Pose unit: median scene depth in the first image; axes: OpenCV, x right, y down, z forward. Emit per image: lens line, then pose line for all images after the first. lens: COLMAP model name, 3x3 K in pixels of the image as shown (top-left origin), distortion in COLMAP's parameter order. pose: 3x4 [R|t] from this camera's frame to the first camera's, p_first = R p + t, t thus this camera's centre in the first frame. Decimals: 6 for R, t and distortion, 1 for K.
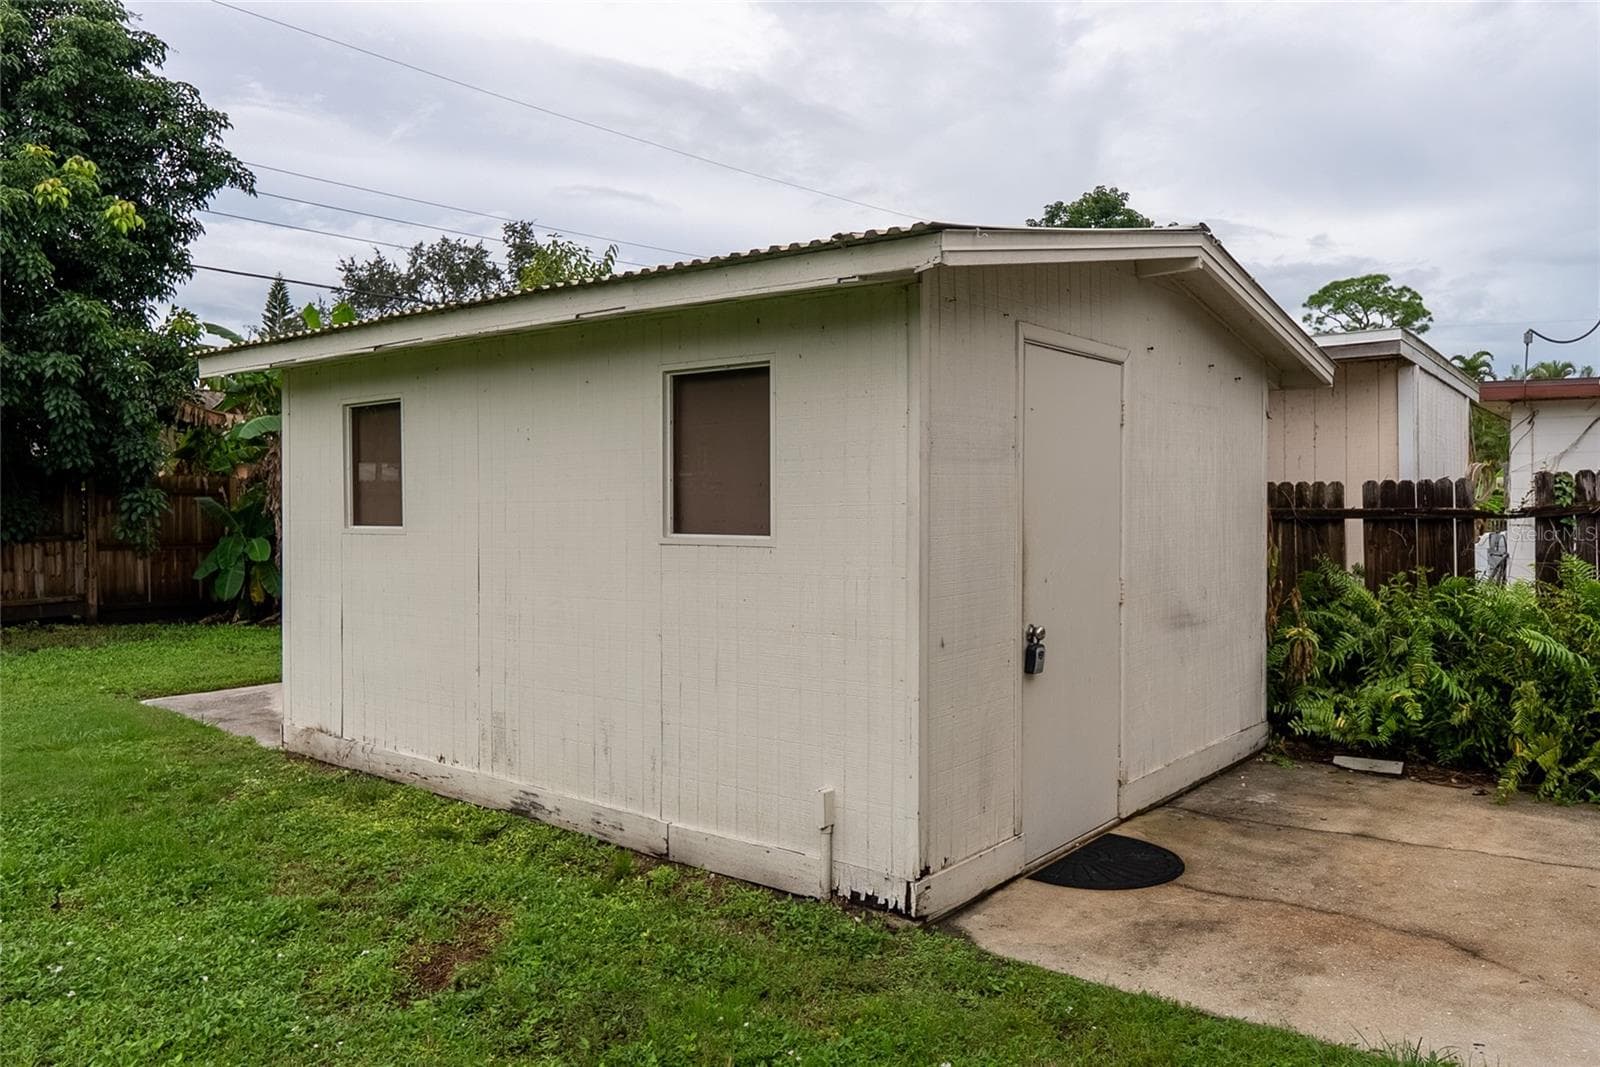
lens RADIAL K [[1141.7, 0, 800.2], [0, 1141.7, 522.2], [0, 0, 1]] dist [0.036197, -0.002926]
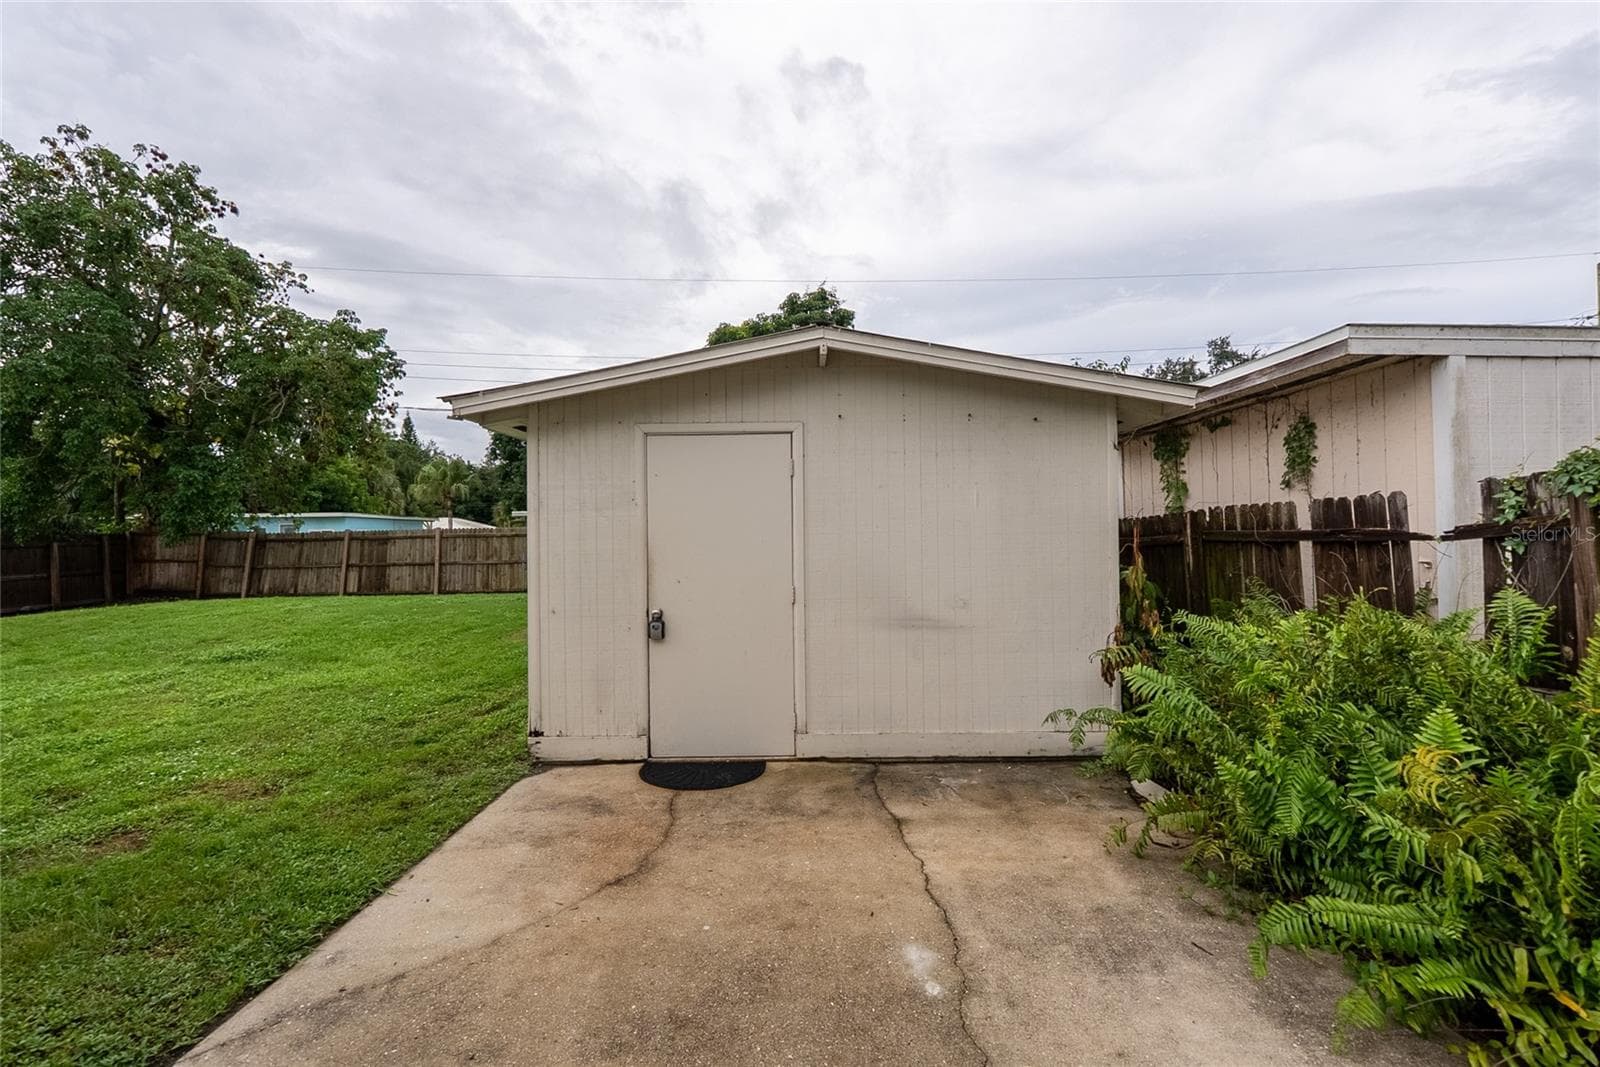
lens RADIAL K [[682.4, 0, 799.2], [0, 682.4, 533.0], [0, 0, 1]] dist [-0.018220, 0.000270]
pose [[0.632477, -0.003965, -0.774569, 0.663611], [-0.007617, 0.999907, -0.011338, -0.000107], [0.774542, 0.013071, 0.632388, 0.355680]]
